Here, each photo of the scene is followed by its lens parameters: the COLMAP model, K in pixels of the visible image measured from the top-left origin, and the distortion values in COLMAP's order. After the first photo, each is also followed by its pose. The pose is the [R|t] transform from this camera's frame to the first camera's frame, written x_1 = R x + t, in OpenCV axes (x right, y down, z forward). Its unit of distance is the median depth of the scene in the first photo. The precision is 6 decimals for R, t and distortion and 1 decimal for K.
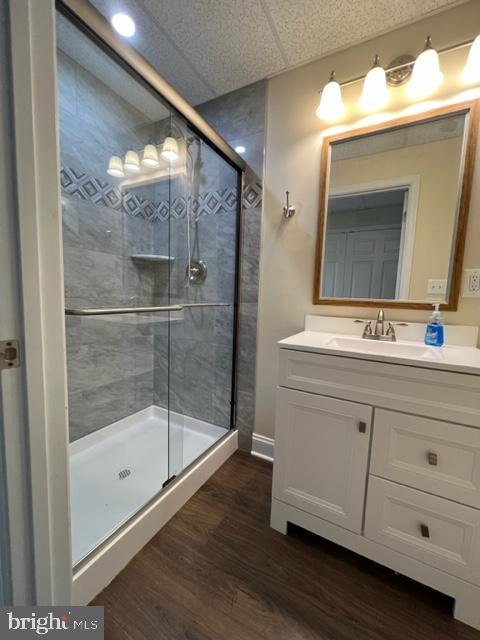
lens RADIAL K [[257.4, 0, 241.6], [0, 257.4, 320.1], [0, 0, 1]] dist [-0.001675, 0.001003]
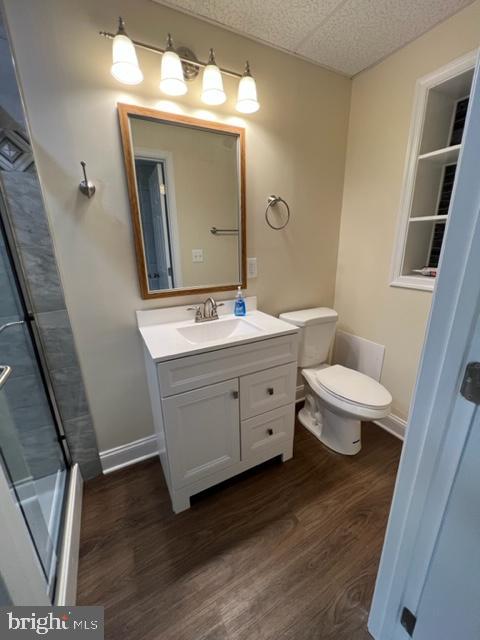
lens RADIAL K [[257.4, 0, 241.1], [0, 257.4, 320.6], [0, 0, 1]] dist [-0.001675, 0.001003]
pose [[0.550161, -0.283329, 0.785524, -0.290465], [0.119532, 0.957714, 0.261719, -0.190541], [-0.826459, -0.050092, 0.560763, 0.158822]]
